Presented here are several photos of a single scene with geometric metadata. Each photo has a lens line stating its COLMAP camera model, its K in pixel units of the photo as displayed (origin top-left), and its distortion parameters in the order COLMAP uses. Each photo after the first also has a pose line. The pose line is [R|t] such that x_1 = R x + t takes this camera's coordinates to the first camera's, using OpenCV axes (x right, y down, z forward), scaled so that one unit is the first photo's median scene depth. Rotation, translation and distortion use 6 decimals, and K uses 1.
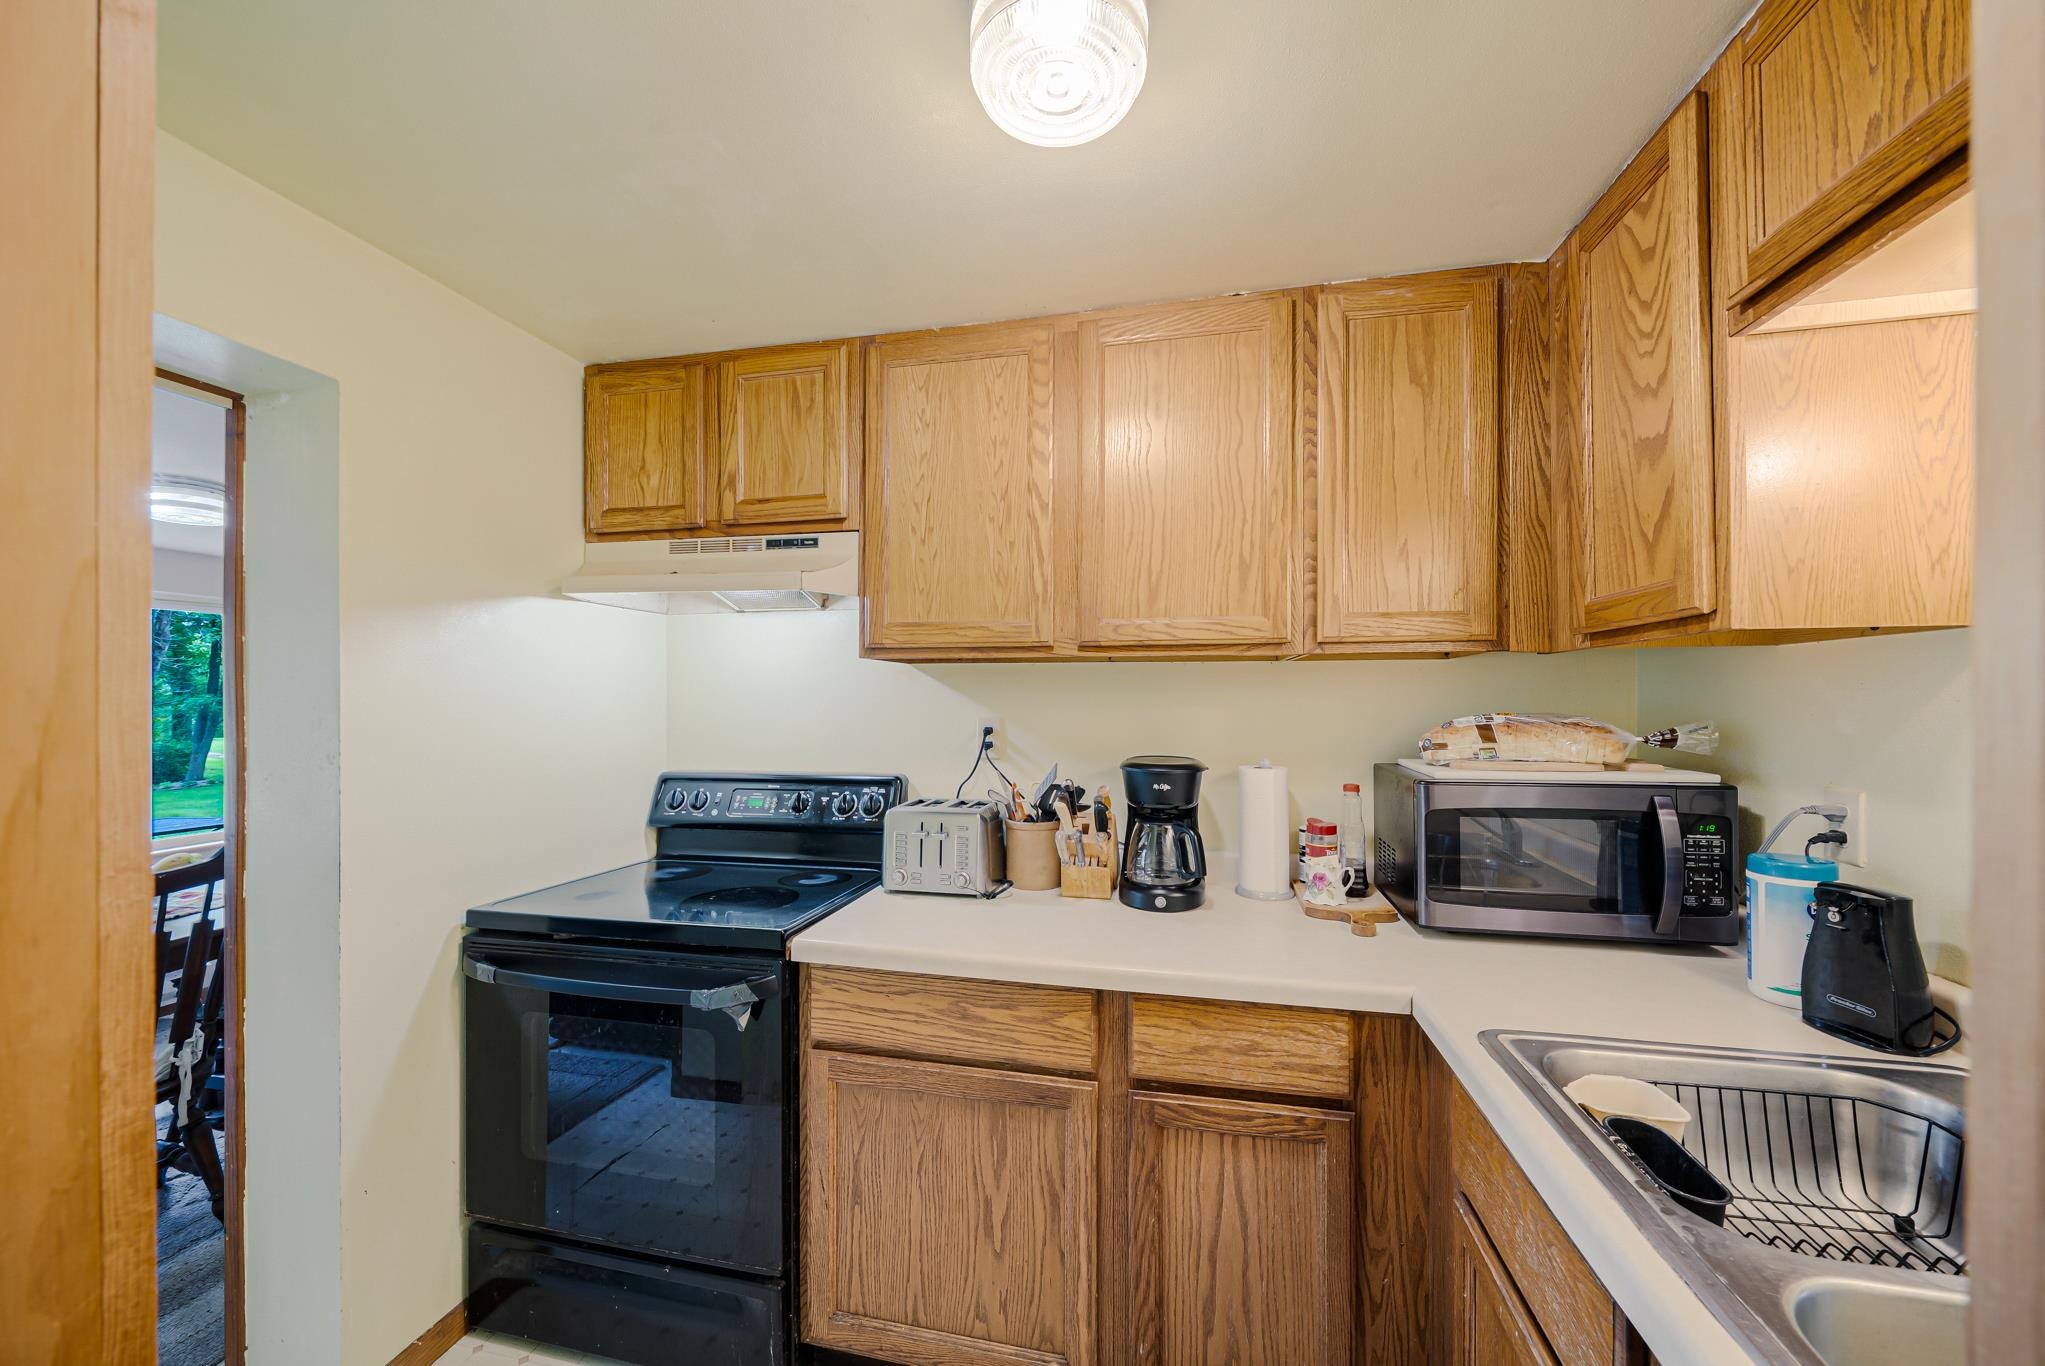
lens RADIAL K [[722.9, 0, 1018.4], [0, 722.9, 693.5], [0, 0, 1]] dist [-0.000195, -0.000169]
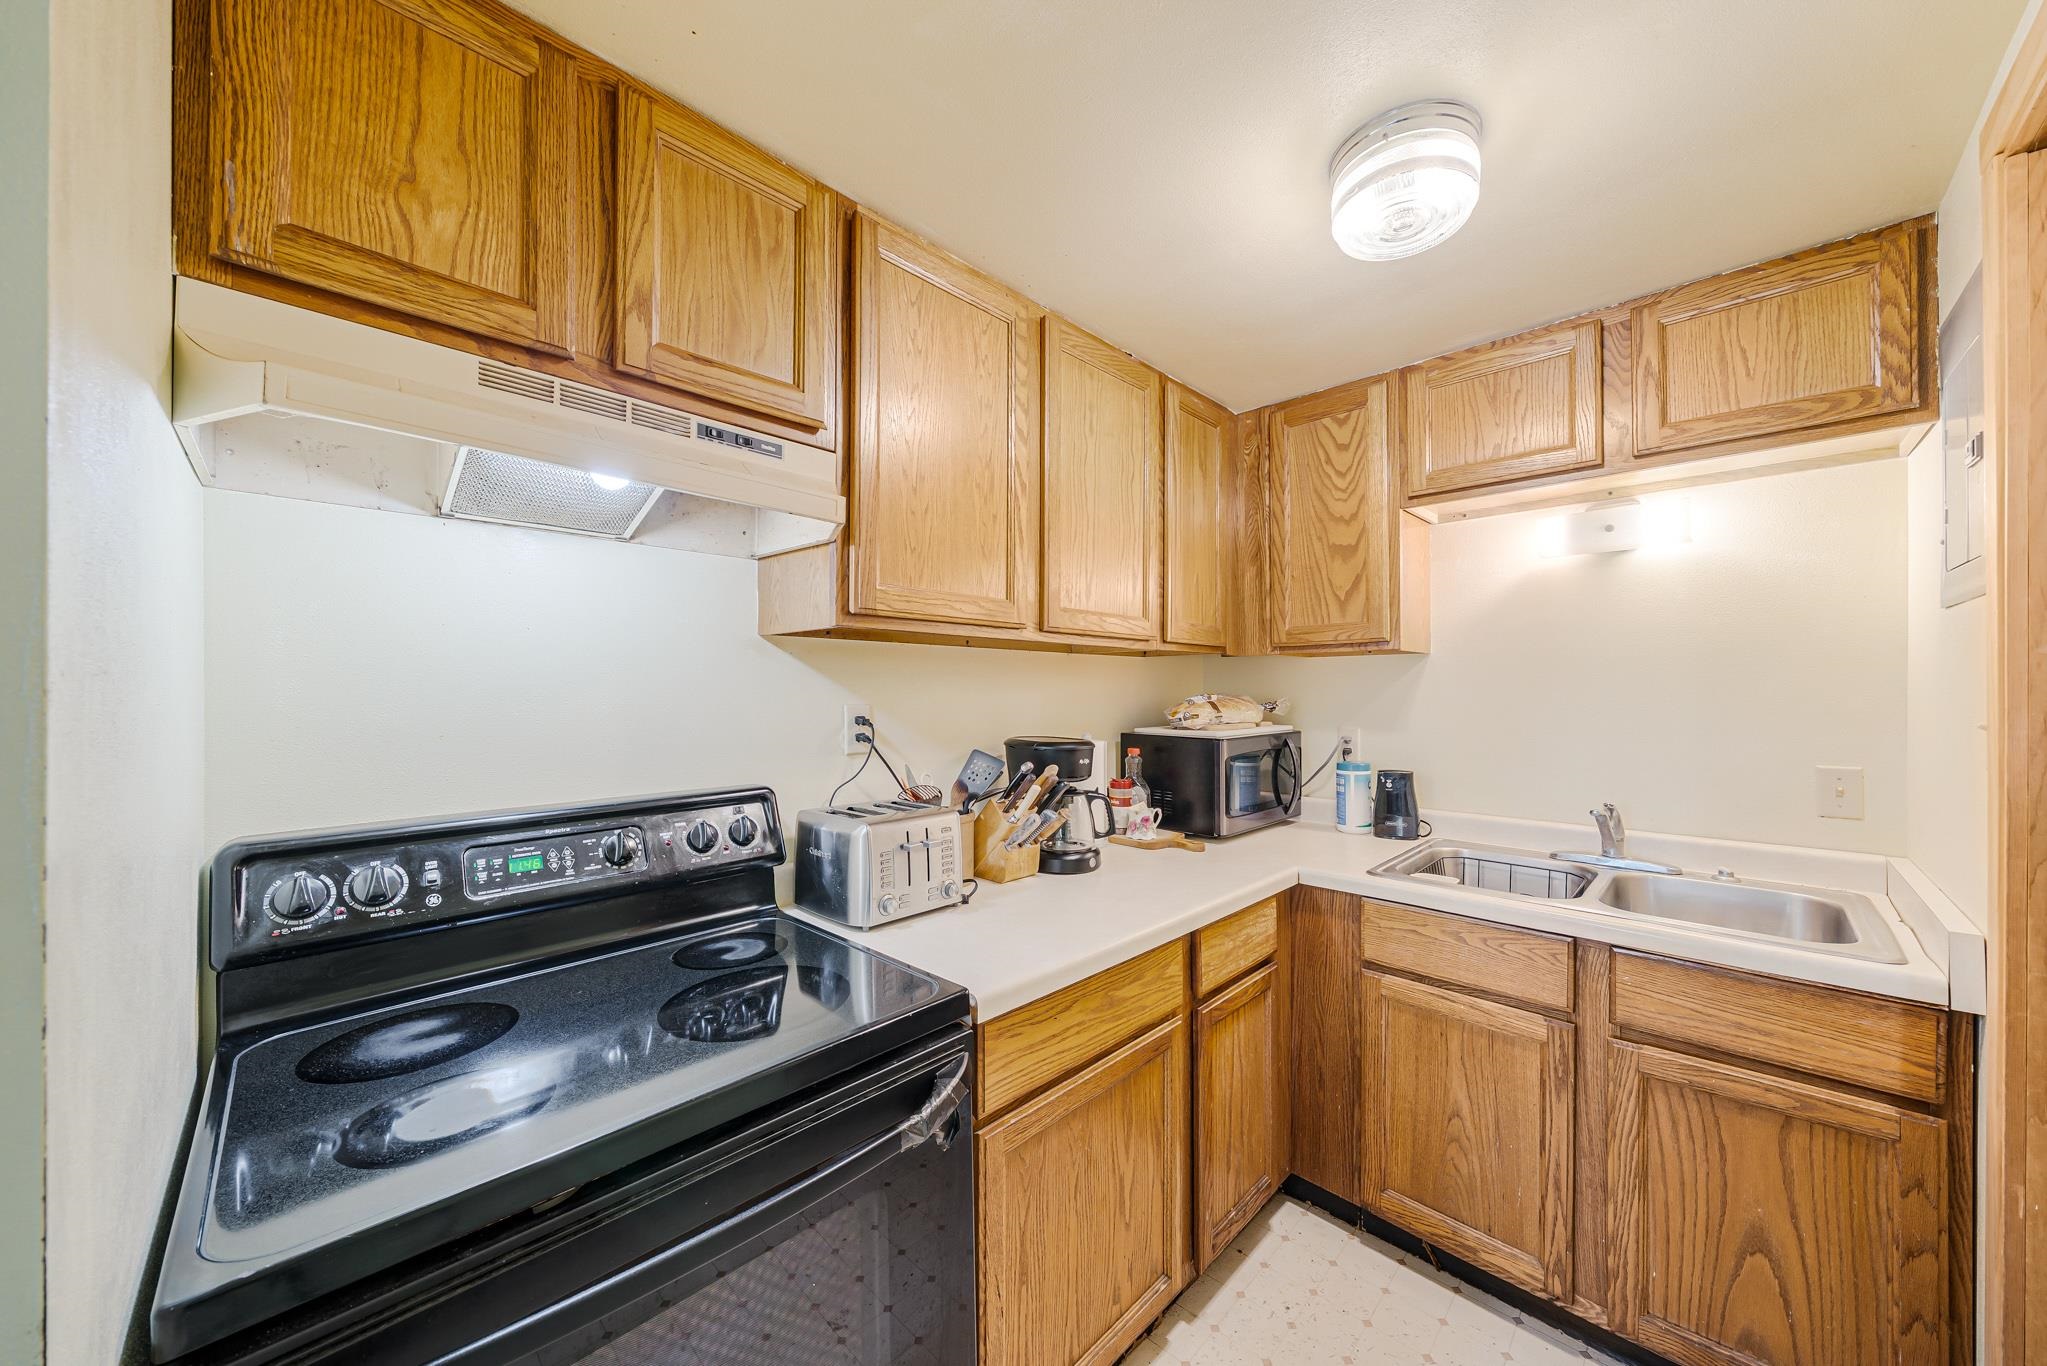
lens RADIAL K [[717.0, 0, 1015.7], [0, 717.0, 686.4], [0, 0, 1]] dist [-0.002573, -0.000122]
pose [[0.541453, 0.003452, 0.840724, -0.805259], [-0.004676, 0.999988, -0.001095, 0.014595], [-0.840718, -0.003339, 0.541462, 0.489772]]
